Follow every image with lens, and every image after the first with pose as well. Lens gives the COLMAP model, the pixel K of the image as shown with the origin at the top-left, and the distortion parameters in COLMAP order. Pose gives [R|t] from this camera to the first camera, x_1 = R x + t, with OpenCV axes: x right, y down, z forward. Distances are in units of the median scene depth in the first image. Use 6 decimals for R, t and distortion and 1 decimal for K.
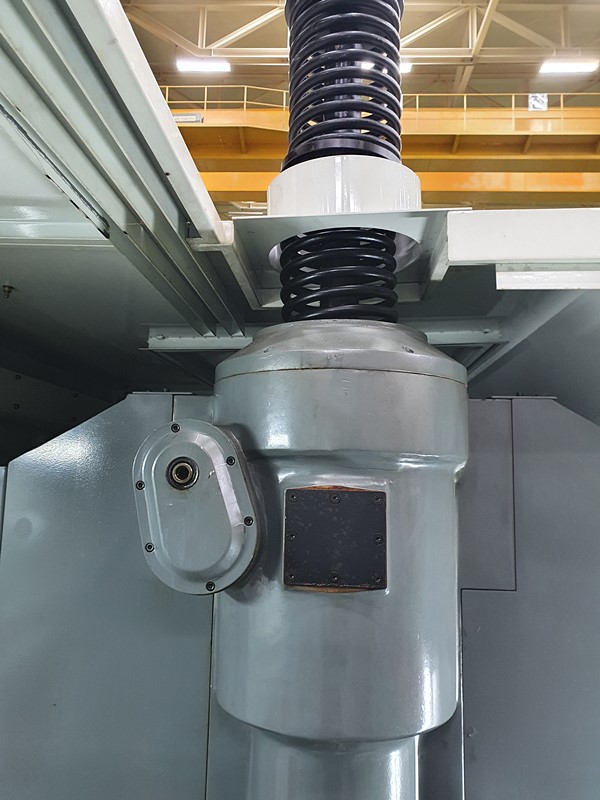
lens RADIAL K [[628.2, 0, 300.0], [0, 628.2, 400.0], [0, 0, 1]] dist [-0.002372, -0.008143]
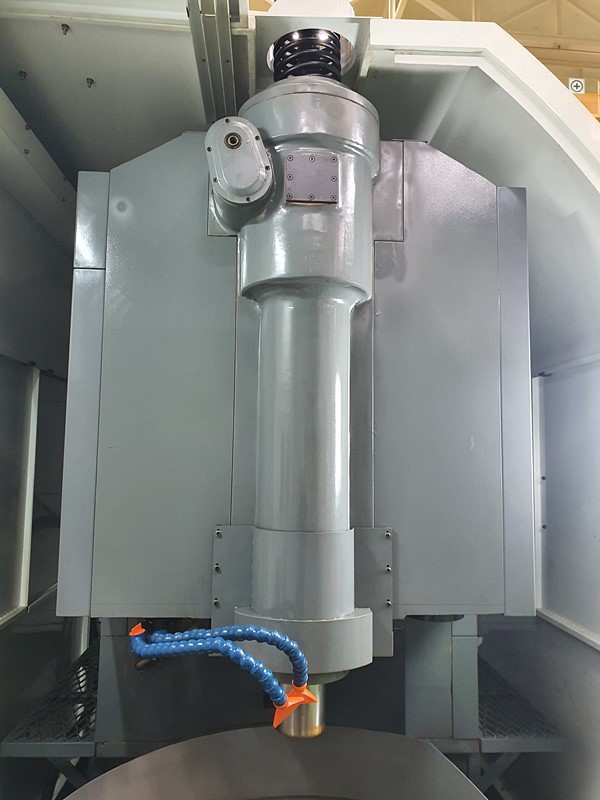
lens RADIAL K [[616.2, 0, 300.0], [0, 616.2, 400.0], [0, 0, 1]] dist [-0.004094, -0.000973]
pose [[0.991692, 0.003256, 0.128594, -0.208837], [-0.008987, 0.998991, 0.044007, 0.765320], [-0.128321, -0.044797, 0.990720, -0.859635]]
